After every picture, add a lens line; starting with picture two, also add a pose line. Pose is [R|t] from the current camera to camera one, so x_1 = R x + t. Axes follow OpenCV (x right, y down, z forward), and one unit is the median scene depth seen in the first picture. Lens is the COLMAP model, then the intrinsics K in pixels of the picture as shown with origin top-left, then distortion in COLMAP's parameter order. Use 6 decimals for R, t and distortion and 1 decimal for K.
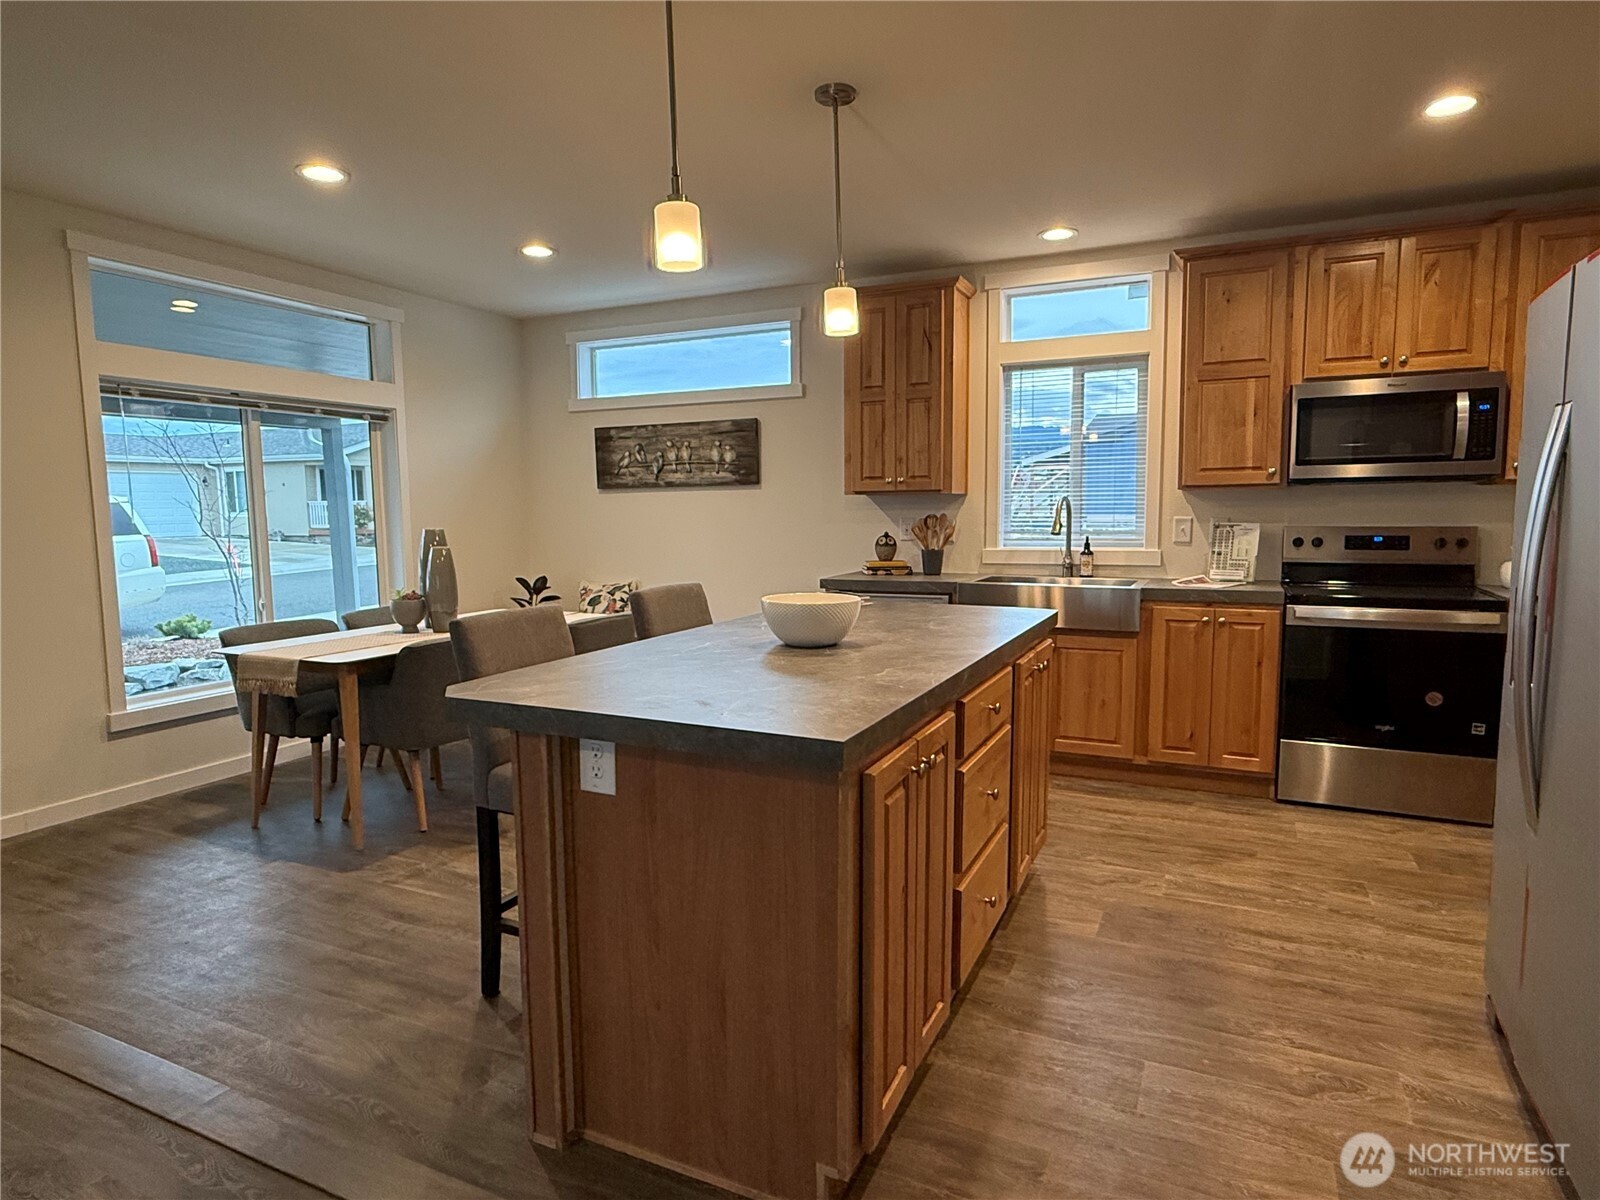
lens RADIAL K [[914.9, 0, 794.5], [0, 914.9, 598.8], [0, 0, 1]] dist [0.000162, -0.000363]
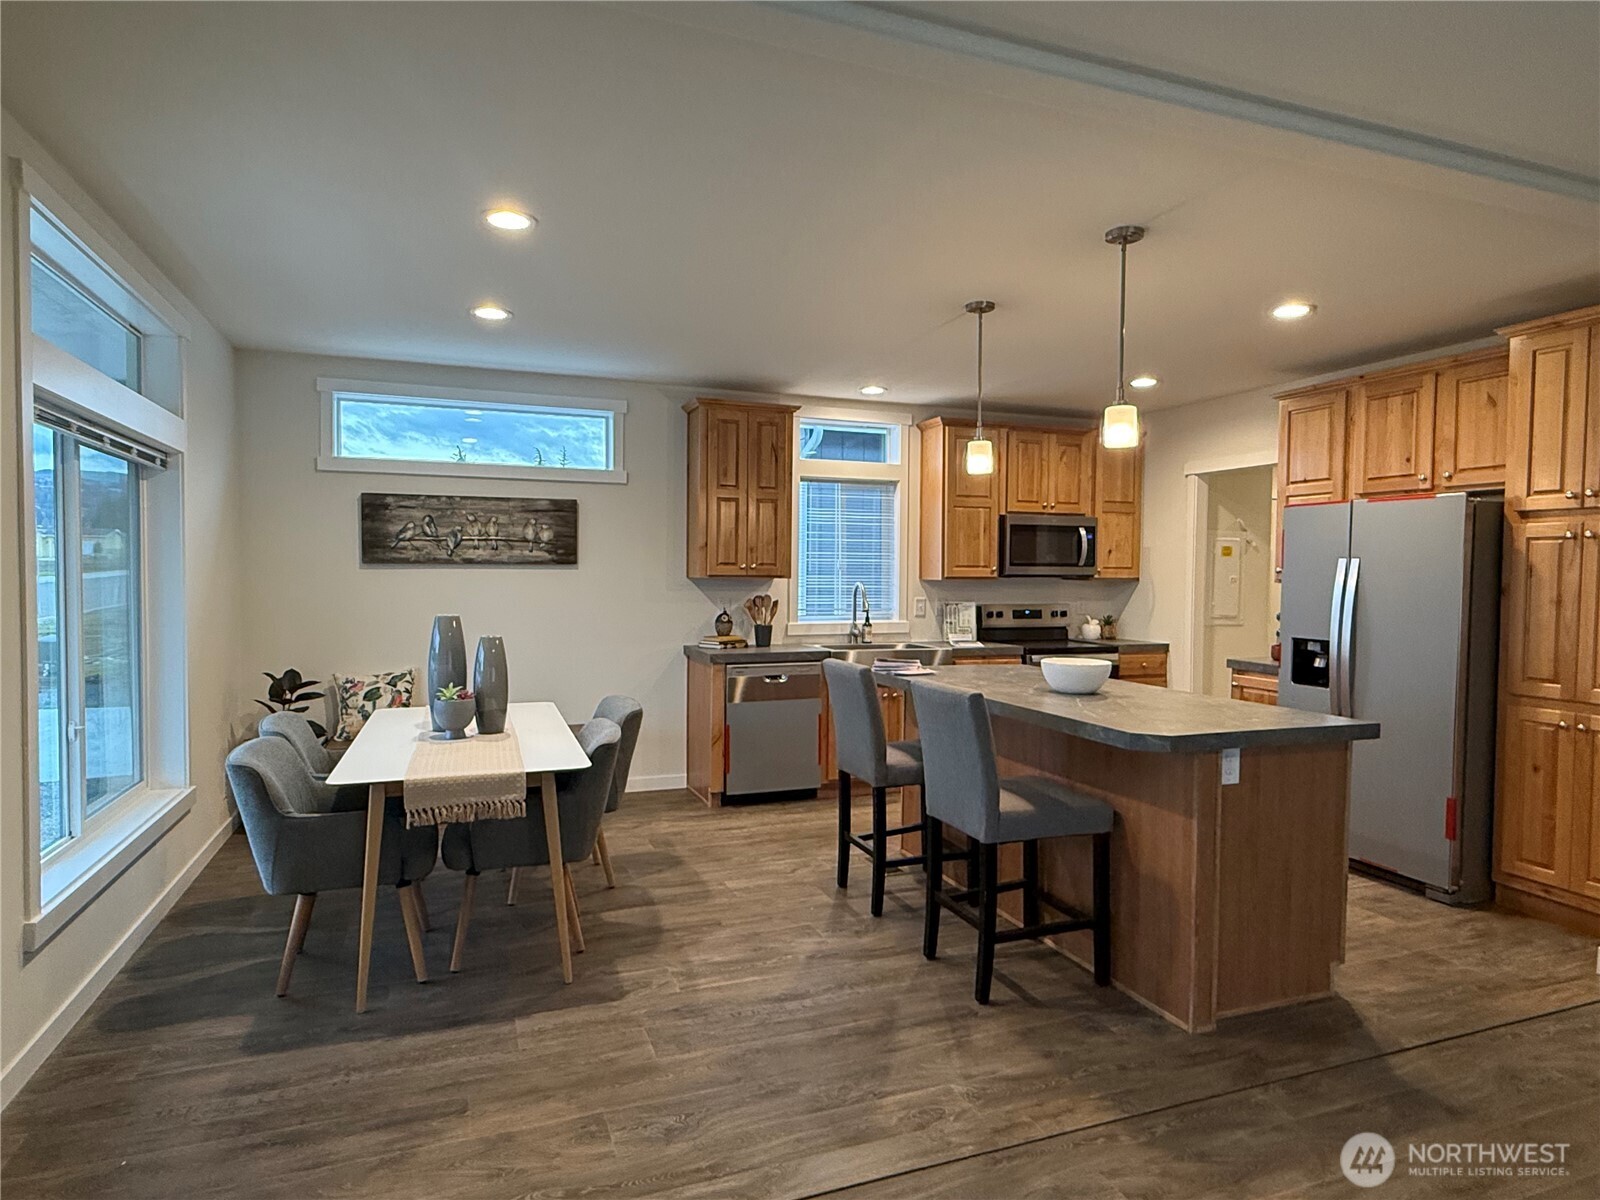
lens RADIAL K [[914.9, 0, 794.5], [0, 914.9, 598.8], [0, 0, 1]] dist [0.000162, -0.000363]
pose [[0.695275, -0.003070, 0.718737, -0.599836], [0.056956, 0.997081, -0.050838, -0.022408], [-0.716483, 0.076283, 0.693421, 0.130961]]
